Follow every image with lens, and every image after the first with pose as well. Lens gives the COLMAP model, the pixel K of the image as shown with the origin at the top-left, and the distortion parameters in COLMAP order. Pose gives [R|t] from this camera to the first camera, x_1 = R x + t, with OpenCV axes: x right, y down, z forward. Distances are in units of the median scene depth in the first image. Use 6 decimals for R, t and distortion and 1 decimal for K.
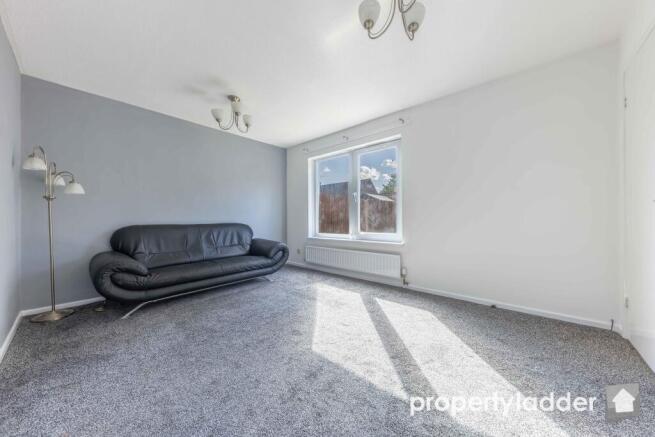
lens RADIAL K [[224.3, 0, 330.8], [0, 224.3, 220.6], [0, 0, 1]] dist [0.006347, -0.002533]
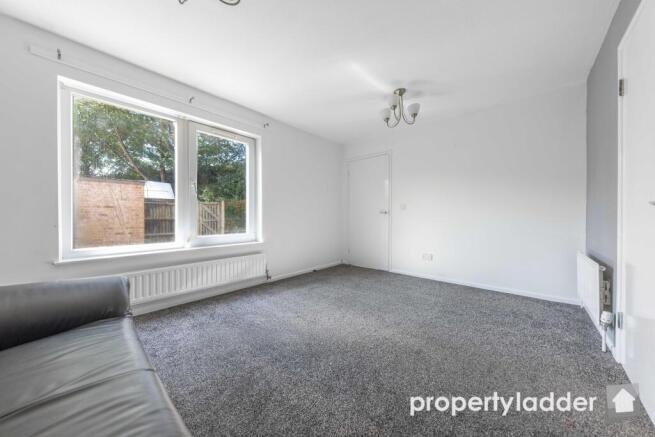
lens RADIAL K [[224.3, 0, 330.6], [0, 224.3, 216.9], [0, 0, 1]] dist [0.006347, -0.002533]
pose [[0.004956, 0.007062, 0.999963, -0.710423], [0.006942, 0.999951, -0.007096, -0.003413], [-0.999964, 0.006977, 0.004906, 0.661561]]
